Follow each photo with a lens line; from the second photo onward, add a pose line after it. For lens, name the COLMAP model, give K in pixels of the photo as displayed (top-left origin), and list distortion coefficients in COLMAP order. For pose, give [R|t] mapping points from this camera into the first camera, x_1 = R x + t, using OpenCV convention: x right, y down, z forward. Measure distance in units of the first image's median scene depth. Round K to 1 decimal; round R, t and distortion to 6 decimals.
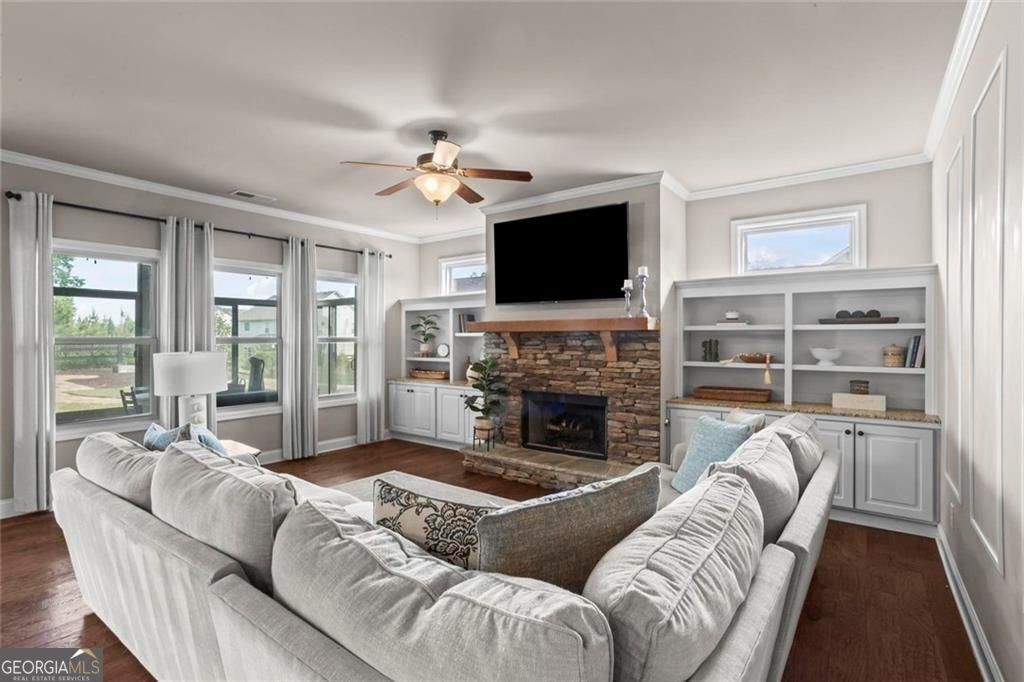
lens RADIAL K [[504.1, 0, 512.0], [0, 504.1, 341.0], [0, 0, 1]] dist [-0.036788, 0.000118]
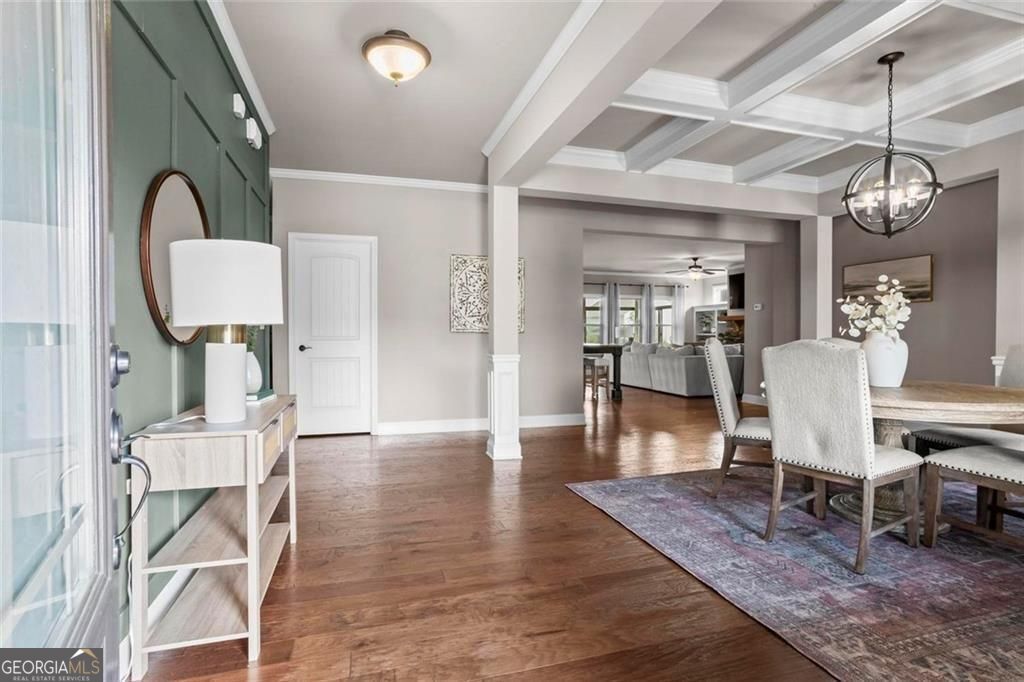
lens RADIAL K [[492.0, 0, 512.0], [0, 492.0, 341.0], [0, 0, 1]] dist [-0.000150, 0.000029]
pose [[0.810996, 0.008173, -0.584994, 0.538579], [-0.003510, 0.999952, 0.009103, 0.067928], [0.585041, -0.005329, 0.810986, -1.625607]]
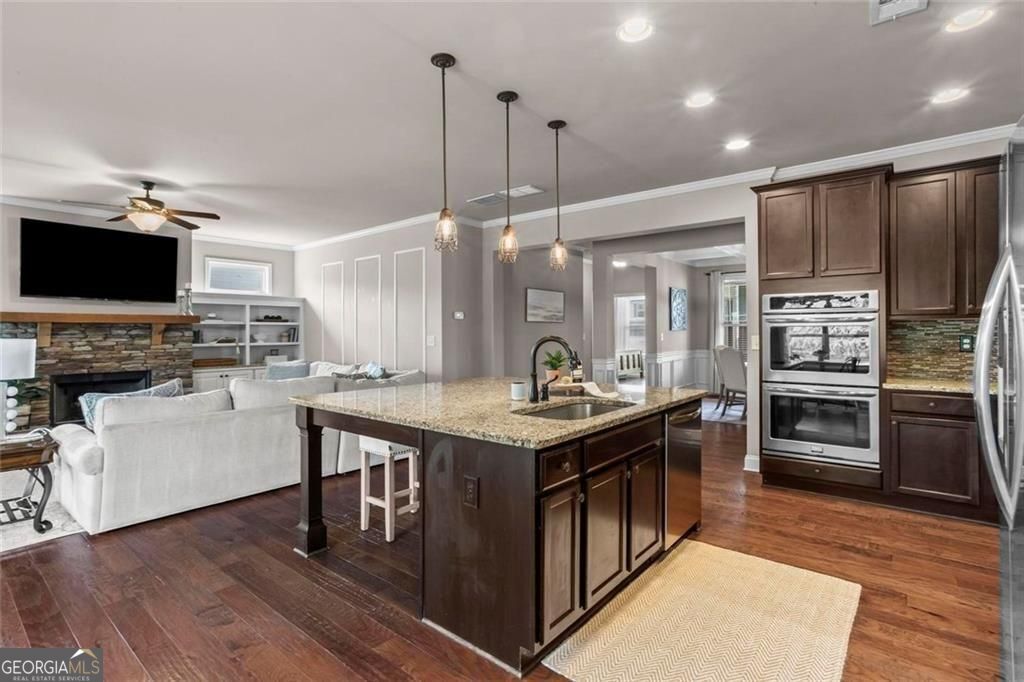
lens RADIAL K [[492.0, 0, 512.0], [0, 492.0, 341.0], [0, 0, 1]] dist [-0.000150, 0.000029]
pose [[0.045767, -0.020604, 0.998740, -1.064265], [0.011346, 0.999734, 0.020104, 0.012309], [-0.998888, 0.010412, 0.045989, -0.066235]]
